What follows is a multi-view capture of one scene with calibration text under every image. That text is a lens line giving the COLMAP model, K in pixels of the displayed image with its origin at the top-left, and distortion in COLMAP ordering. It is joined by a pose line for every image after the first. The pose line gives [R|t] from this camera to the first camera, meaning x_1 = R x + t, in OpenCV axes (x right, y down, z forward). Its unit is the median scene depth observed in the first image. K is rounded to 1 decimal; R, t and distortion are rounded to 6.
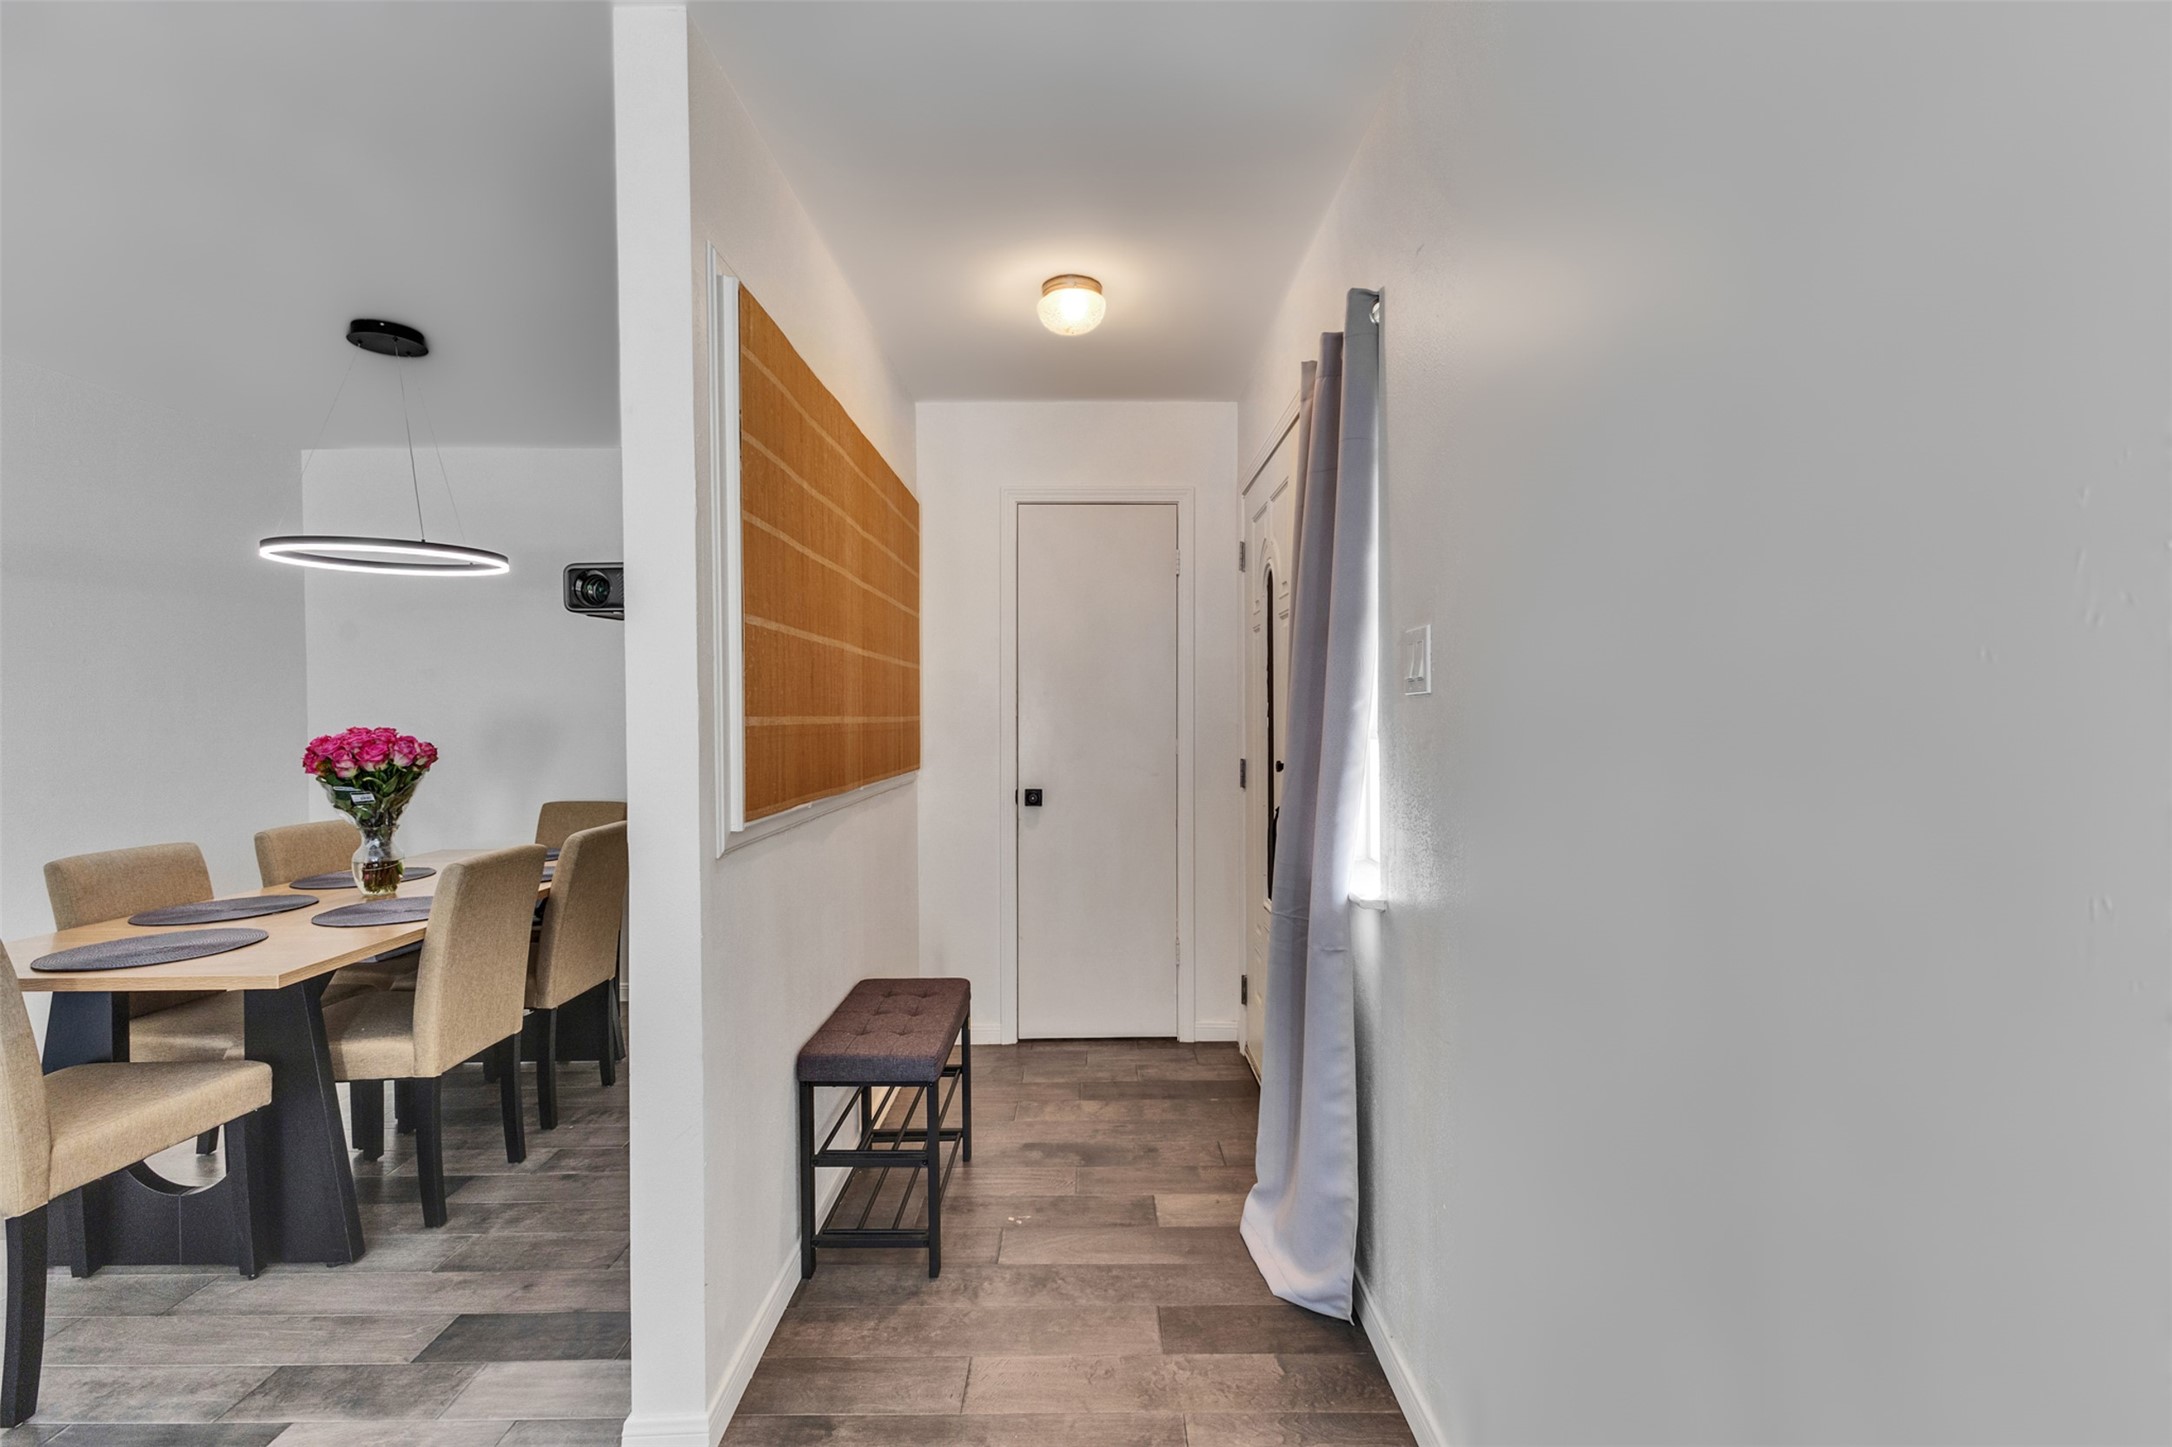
lens RADIAL K [[935.7, 0, 1094.8], [0, 935.7, 717.1], [0, 0, 1]] dist [0.012543, -0.002806]
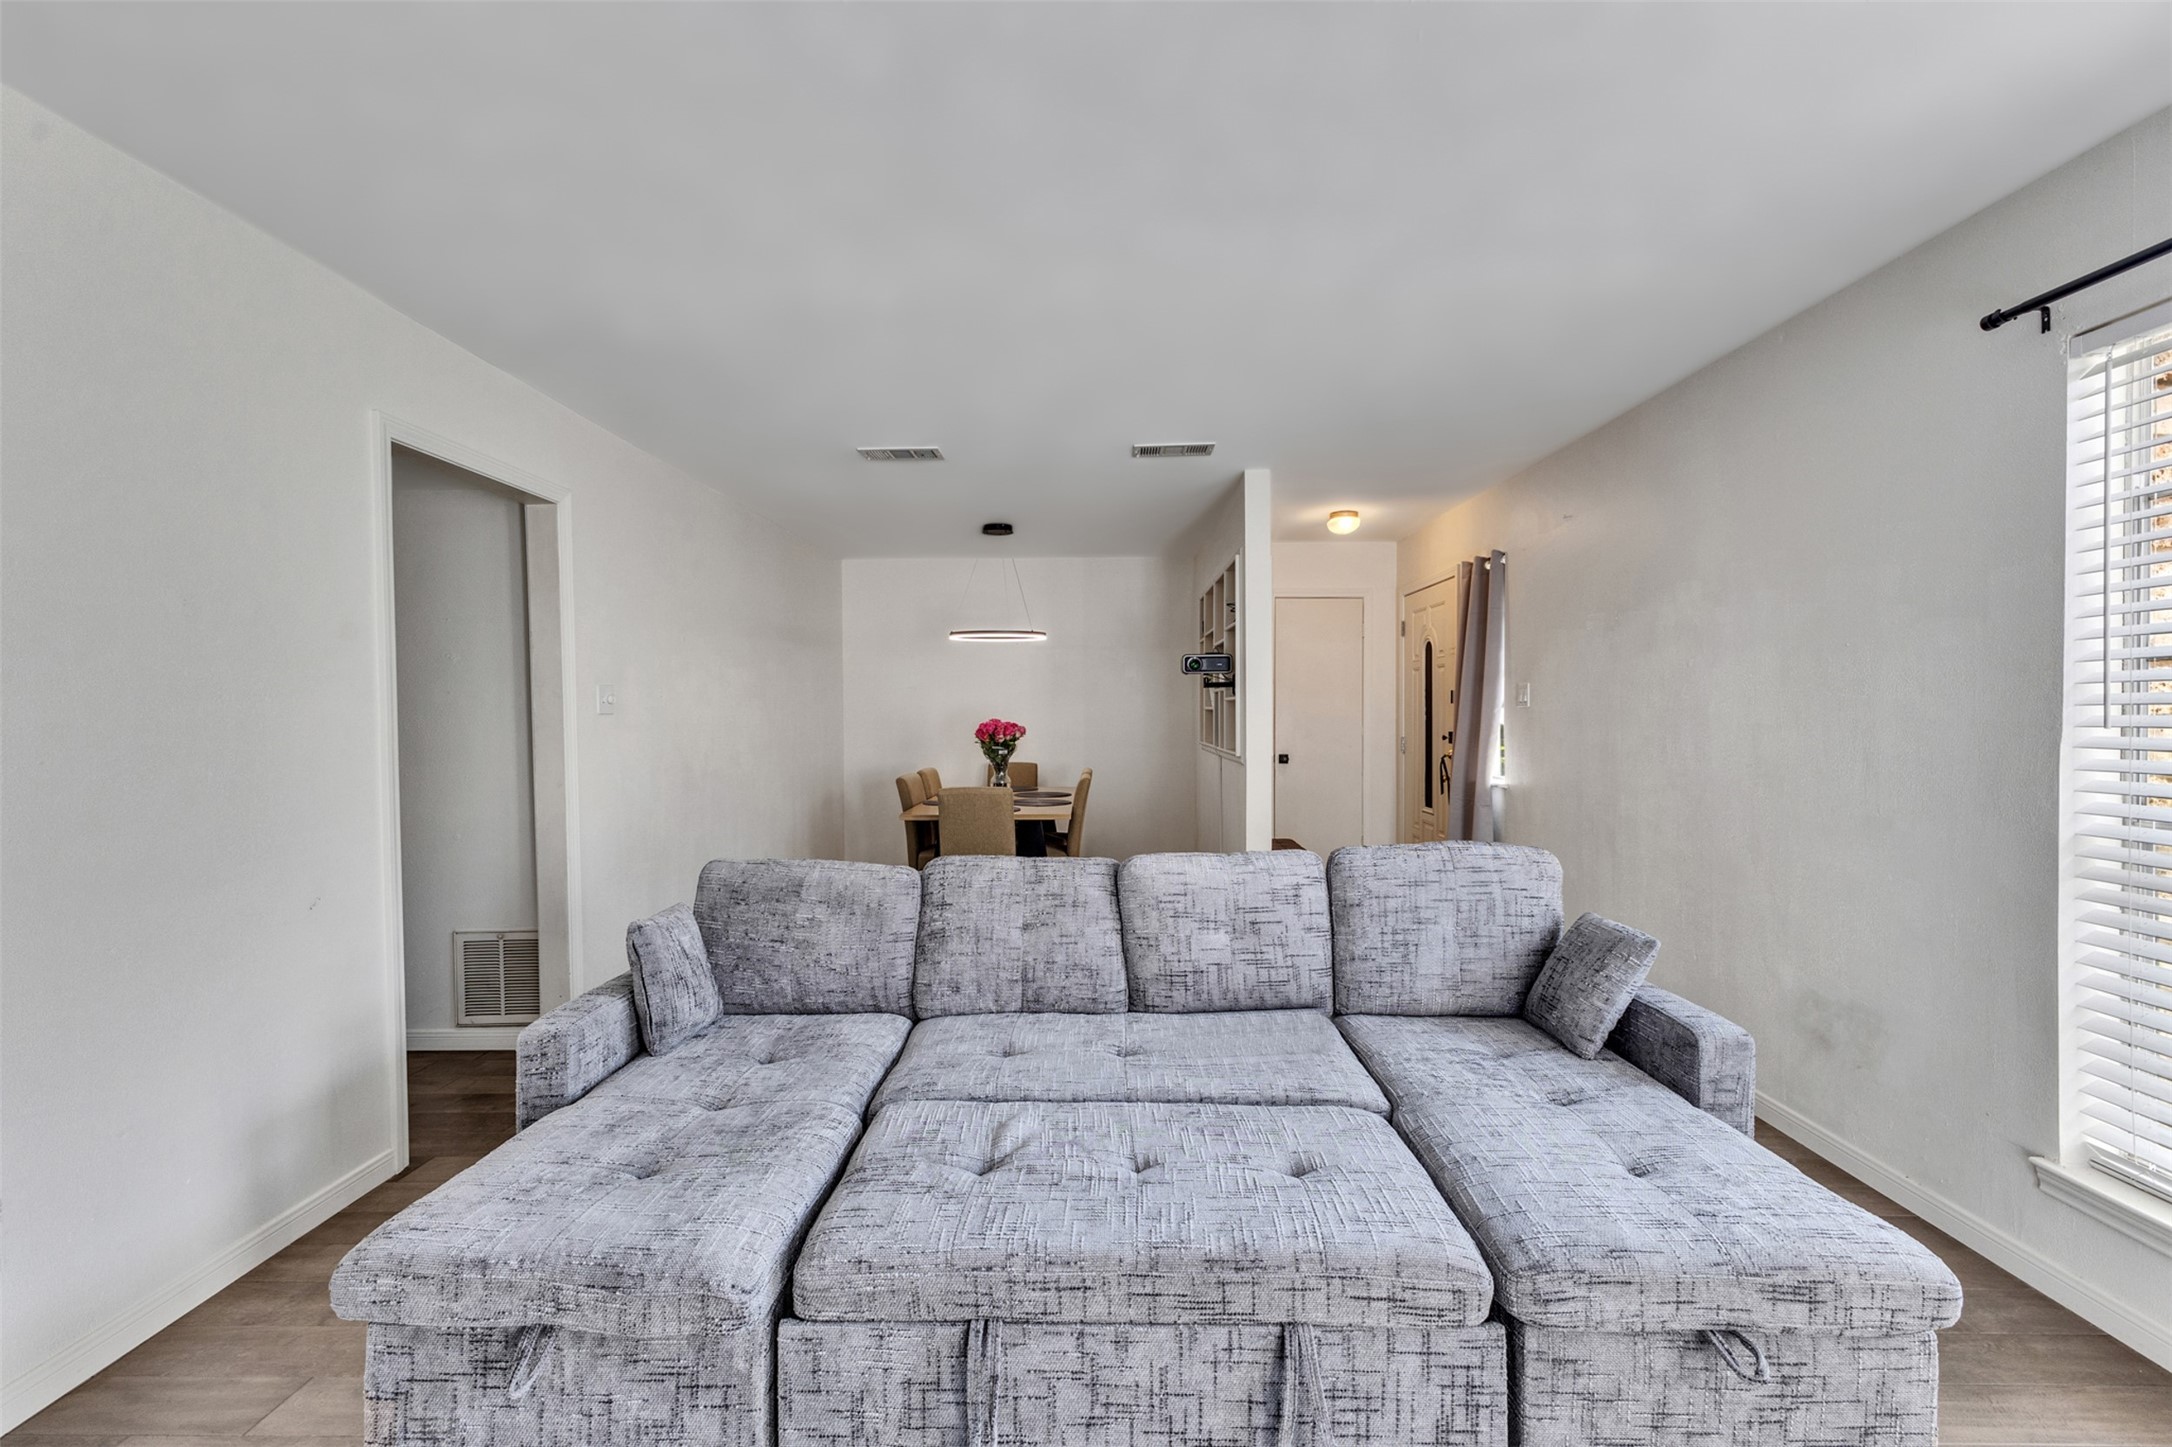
lens RADIAL K [[935.7, 0, 1085.8], [0, 935.7, 722.9], [0, 0, 1]] dist [0.012543, -0.002806]
pose [[0.999719, 0.001130, -0.023694, -0.548604], [-0.000966, 0.999975, 0.006934, 0.005238], [0.023702, -0.006909, 0.999695, -1.120801]]
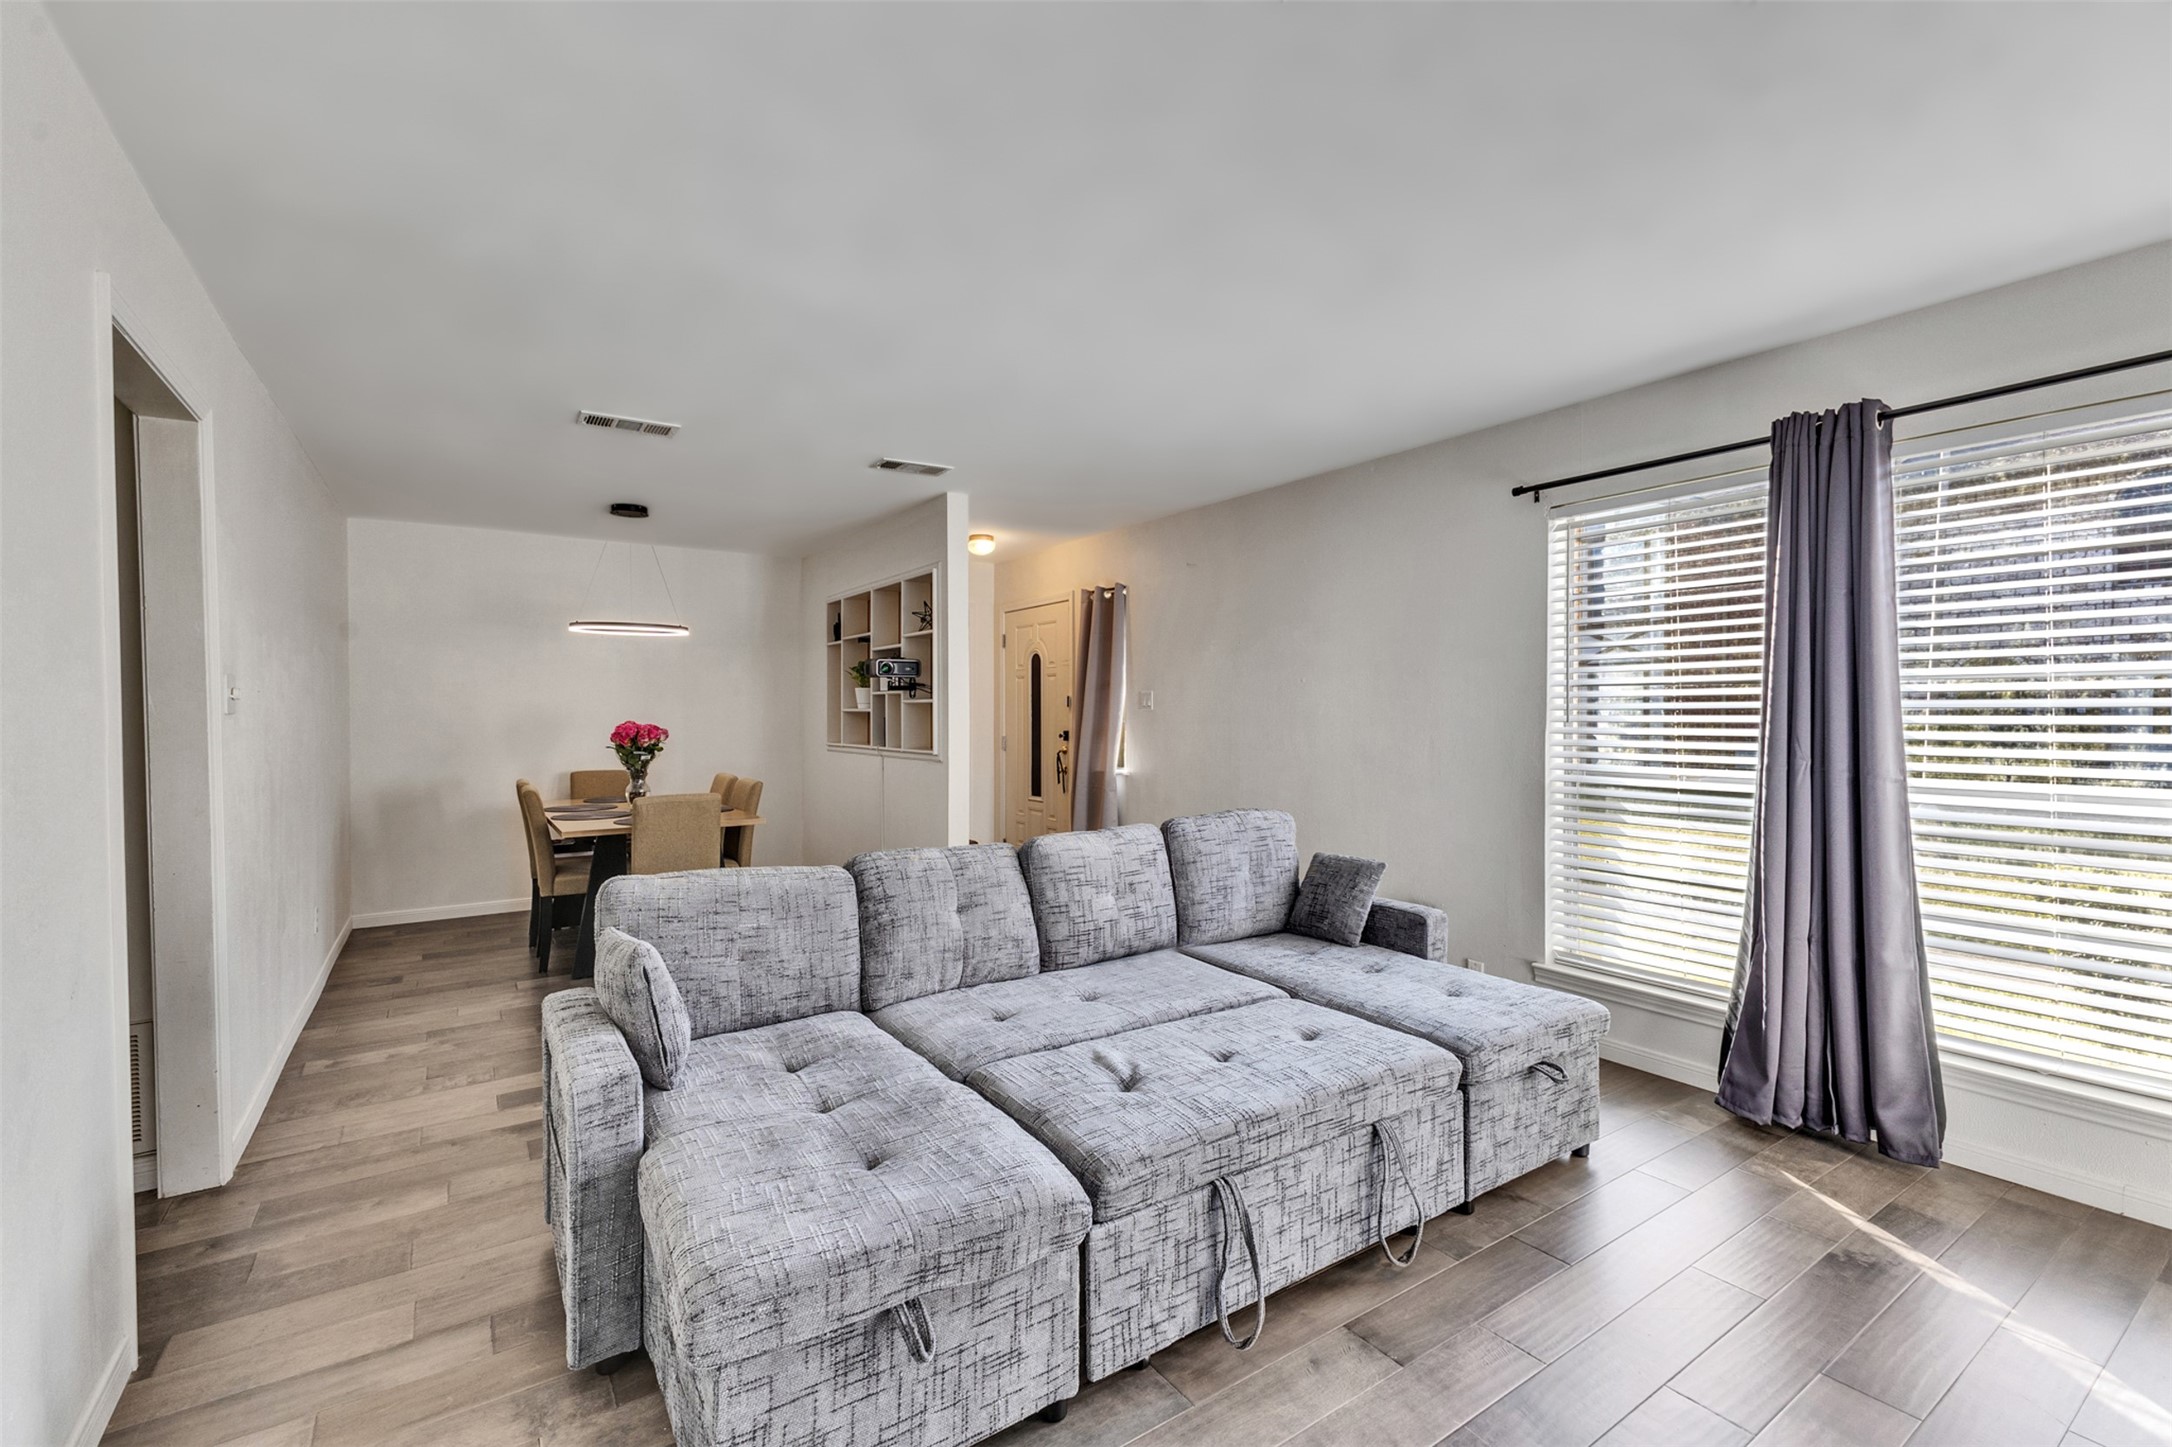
lens RADIAL K [[935.7, 0, 1084.3], [0, 935.7, 725.6], [0, 0, 1]] dist [0.012543, -0.002806]
pose [[0.835015, -0.003901, 0.550213, -1.099276], [0.000405, 0.999979, 0.006475, 0.008706], [-0.550226, -0.005184, 0.834999, -1.113353]]
